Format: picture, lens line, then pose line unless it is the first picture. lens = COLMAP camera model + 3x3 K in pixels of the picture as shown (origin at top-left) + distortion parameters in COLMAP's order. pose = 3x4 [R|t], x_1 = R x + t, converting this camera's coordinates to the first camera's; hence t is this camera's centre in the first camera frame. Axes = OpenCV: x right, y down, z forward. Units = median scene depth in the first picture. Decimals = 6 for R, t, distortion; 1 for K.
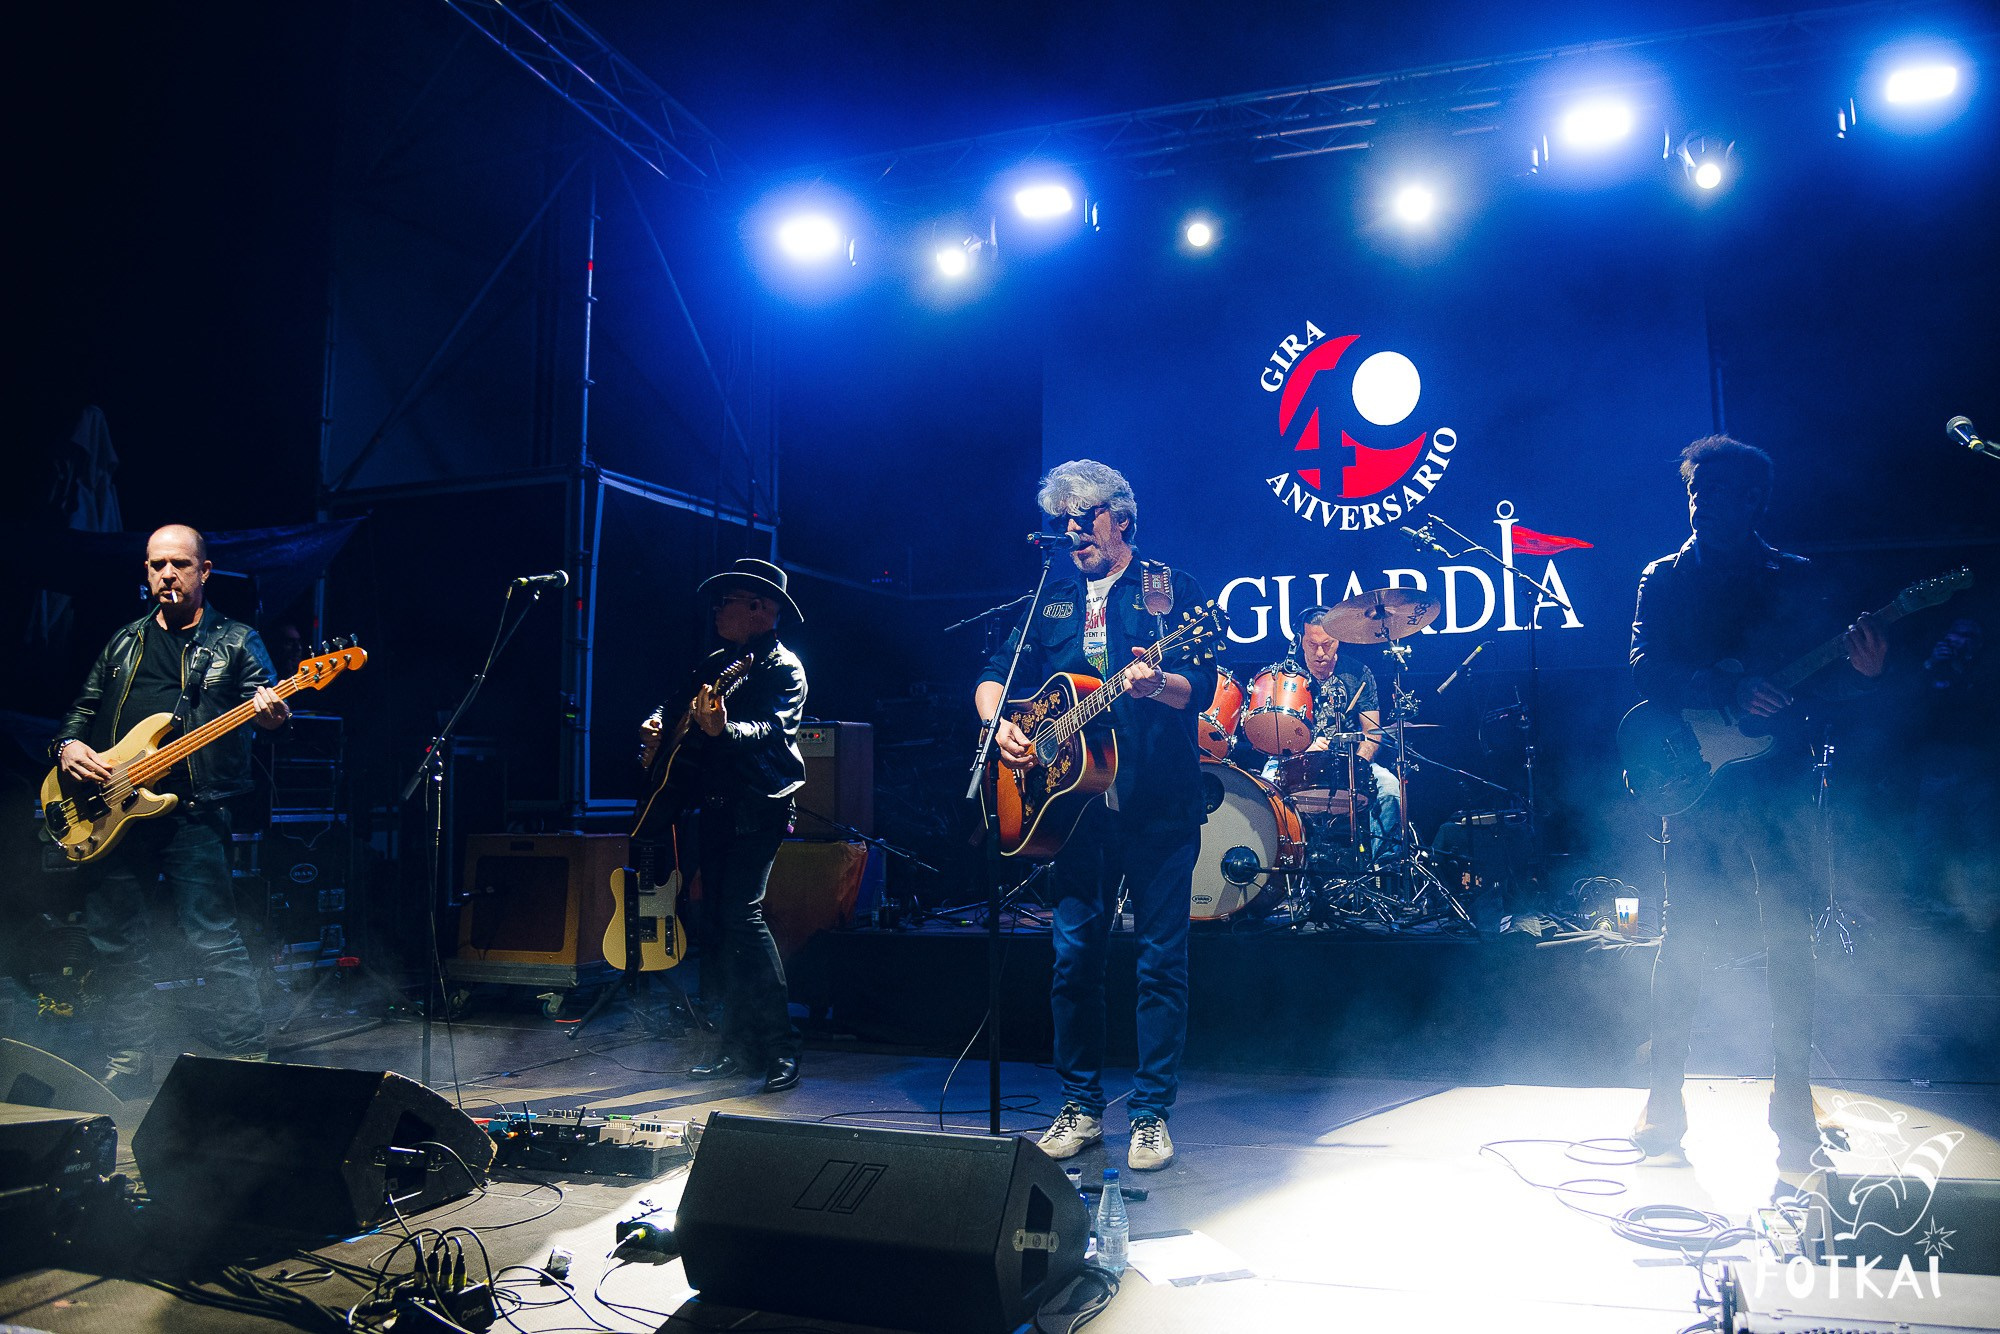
lens RADIAL K [[1511.1, 0, 1096.0], [0, 1511.1, 624.7], [0, 0, 1]] dist [-0.119256, 0.083017]
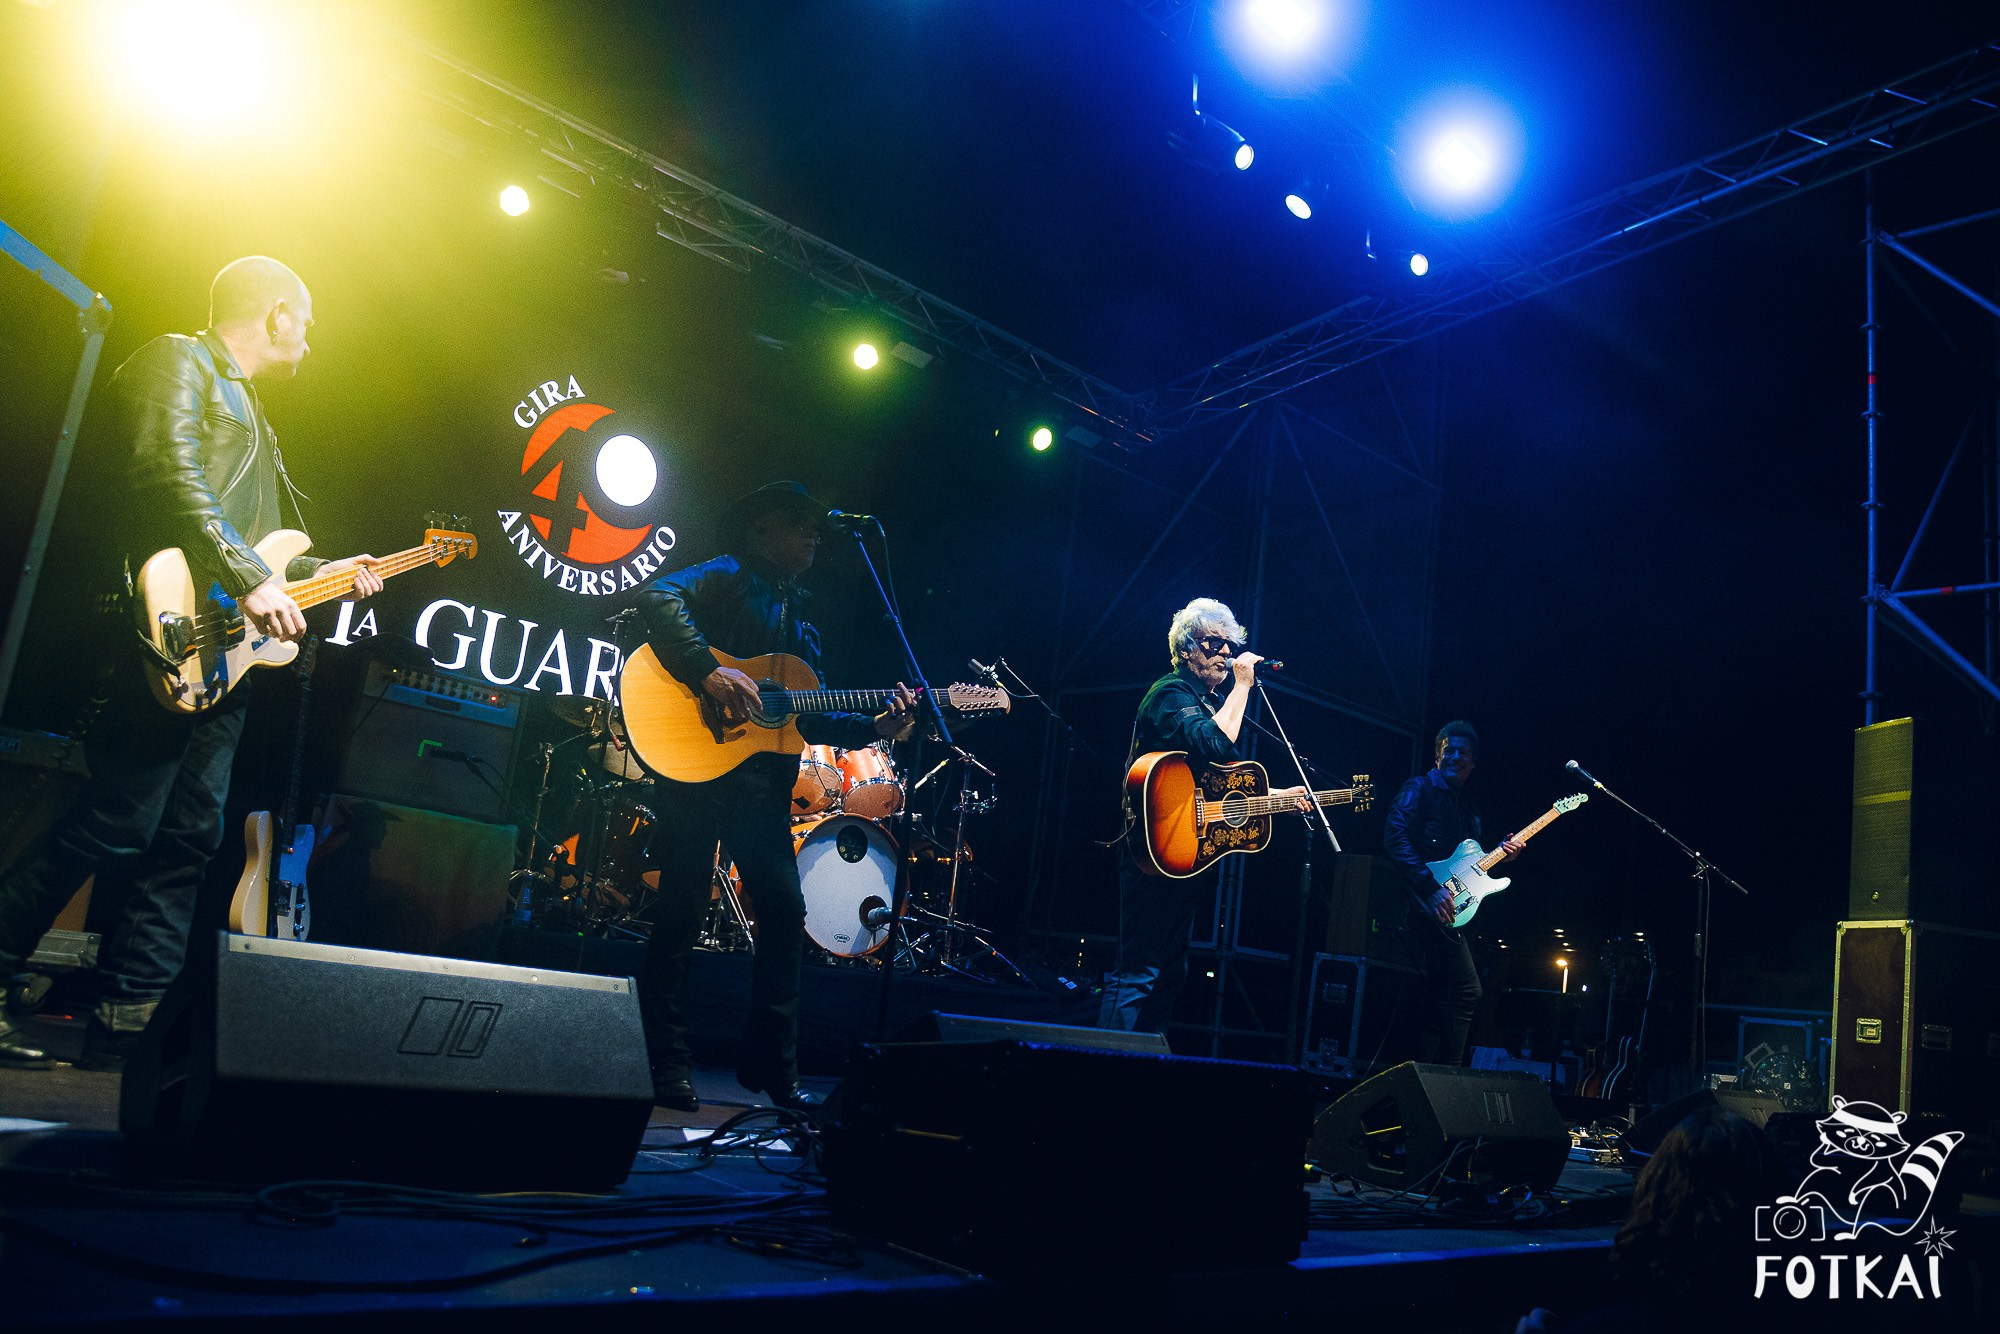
lens RADIAL K [[1501.2, 0, 1093.7], [0, 1501.2, 710.3], [0, 0, 1]] dist [-0.128258, 0.069980]
pose [[0.445983, 0.237187, 0.863042, -0.519389], [-0.215896, 0.964284, -0.153445, 0.092951], [-0.868613, -0.117894, 0.481262, 0.203715]]
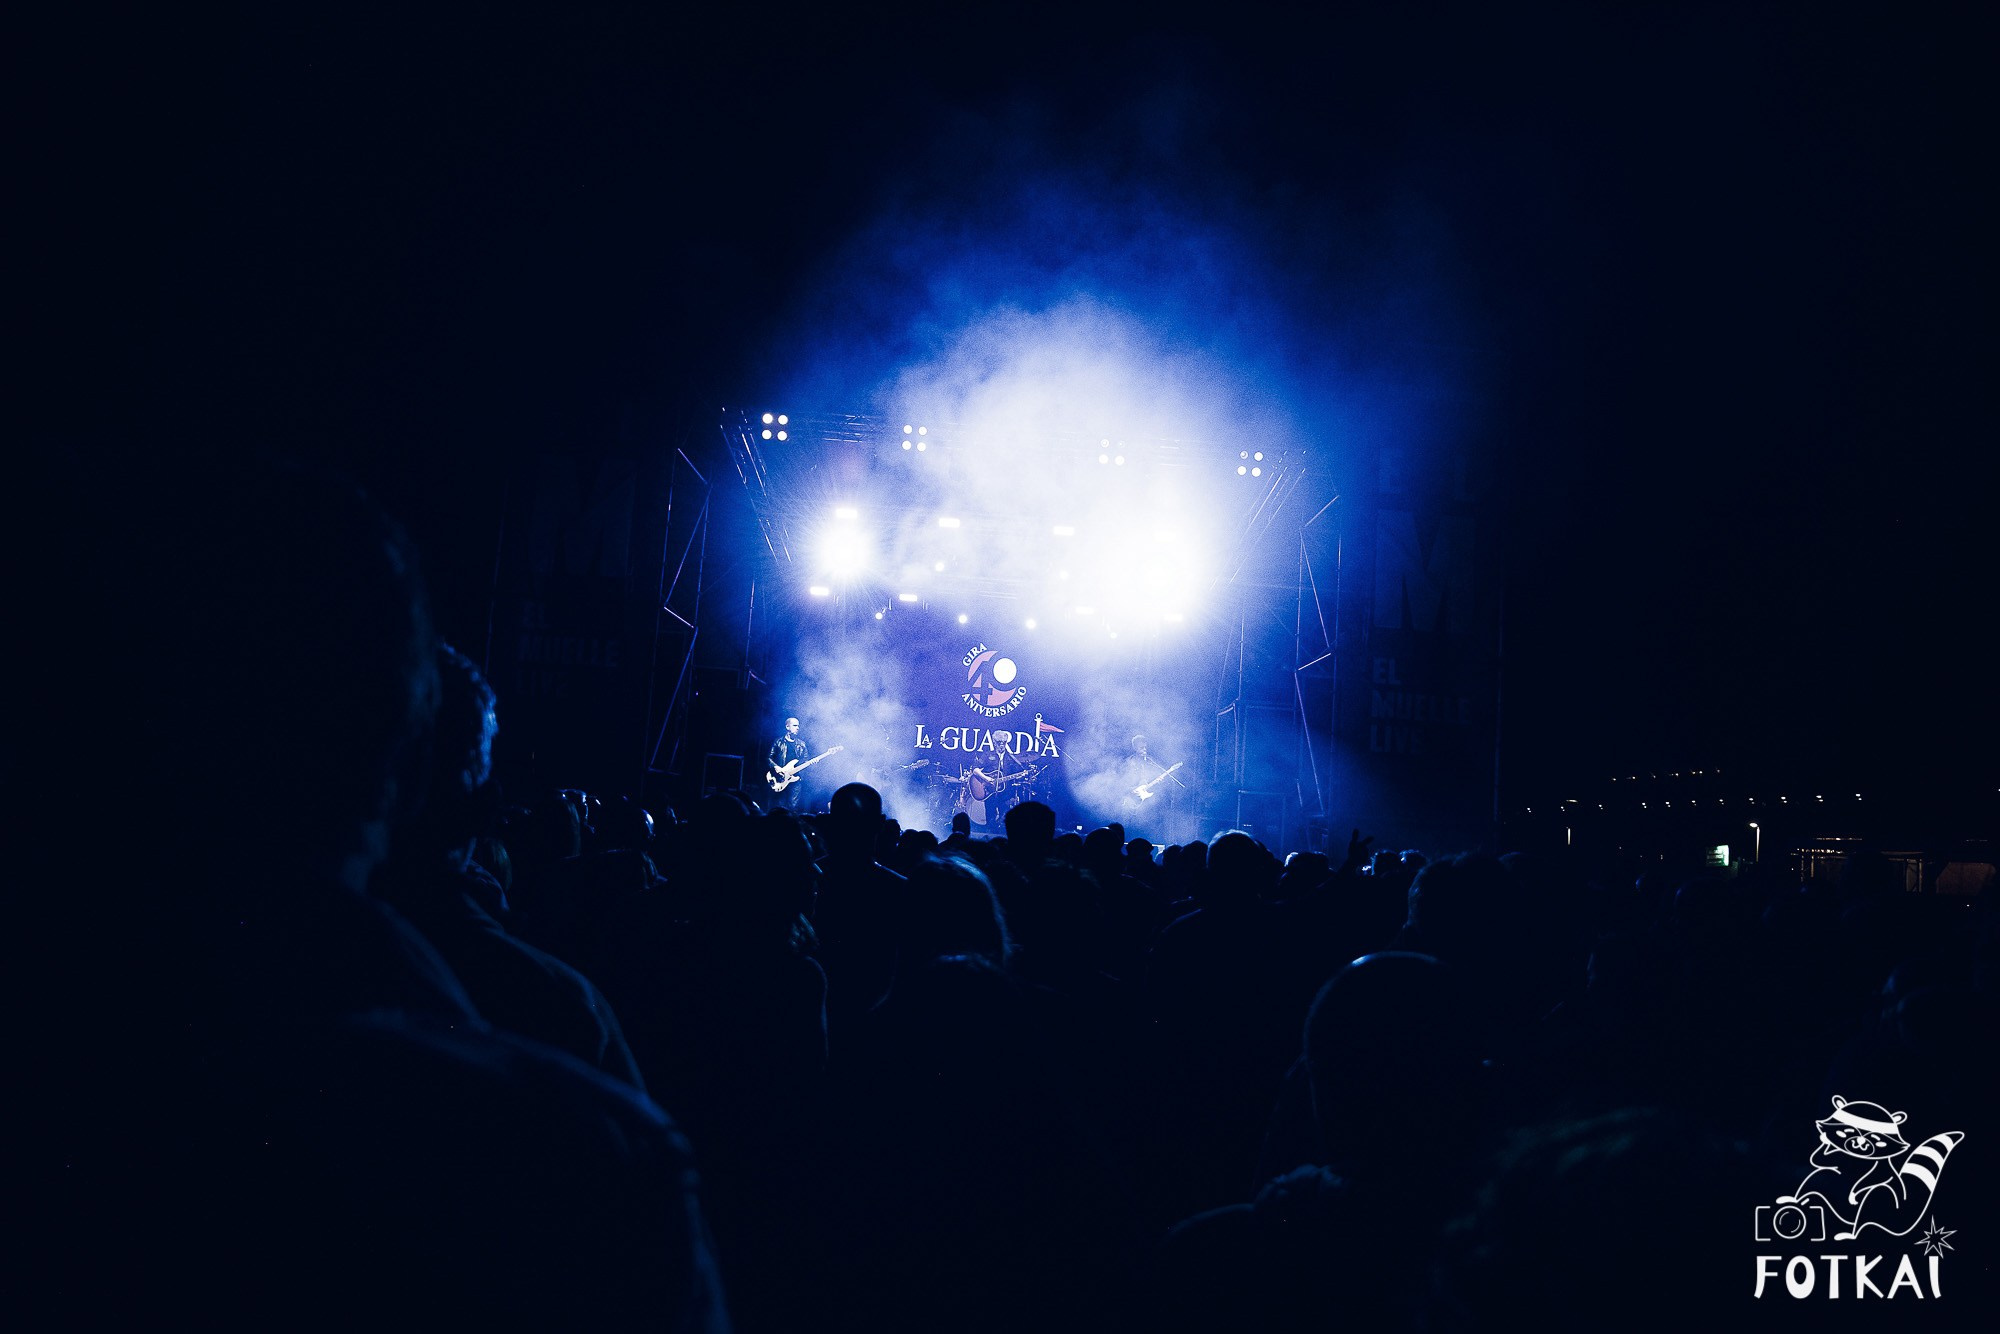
lens RADIAL K [[1368.0, 0, 1000.0], [0, 1368.0, 667.0], [0, 0, 1]] dist [-0.112096, 0.061973]
pose [[0.933811, 0.116356, 0.338316, -0.763730], [-0.115116, 0.993067, -0.023803, -0.099562], [-0.338740, -0.016718, 0.940732, -1.622449]]
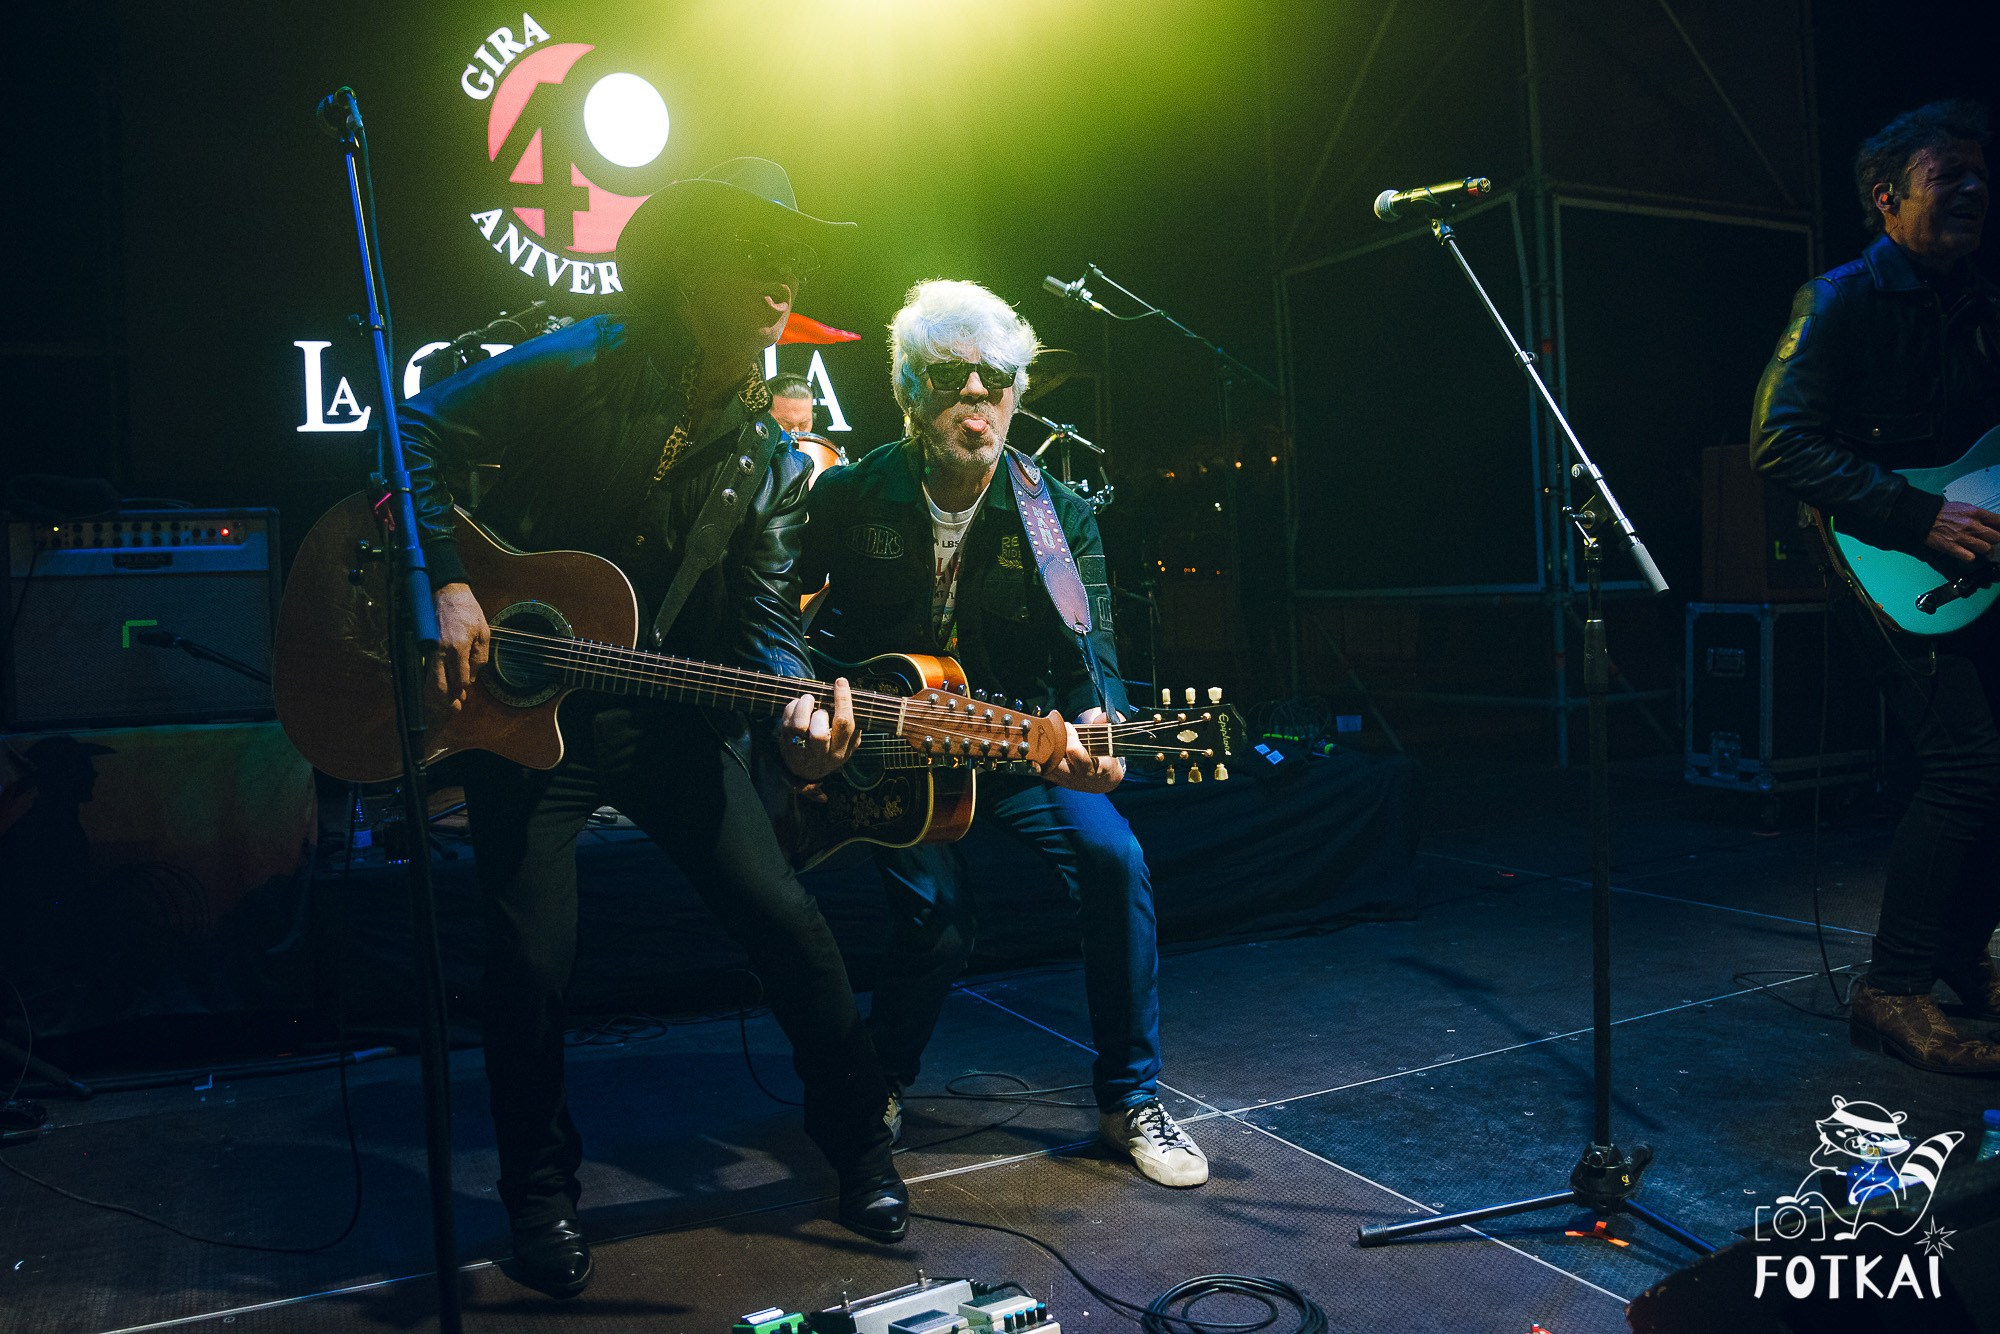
lens RADIAL K [[1553.9, 0, 924.5], [0, 1553.9, 633.8], [0, 0, 1]] dist [-0.112759, 0.048679]
pose [[0.724205, -0.032810, 0.688803, -0.265106], [-0.042539, 0.994839, 0.092113, 0.033277], [-0.688271, -0.096010, 0.719072, 0.283929]]
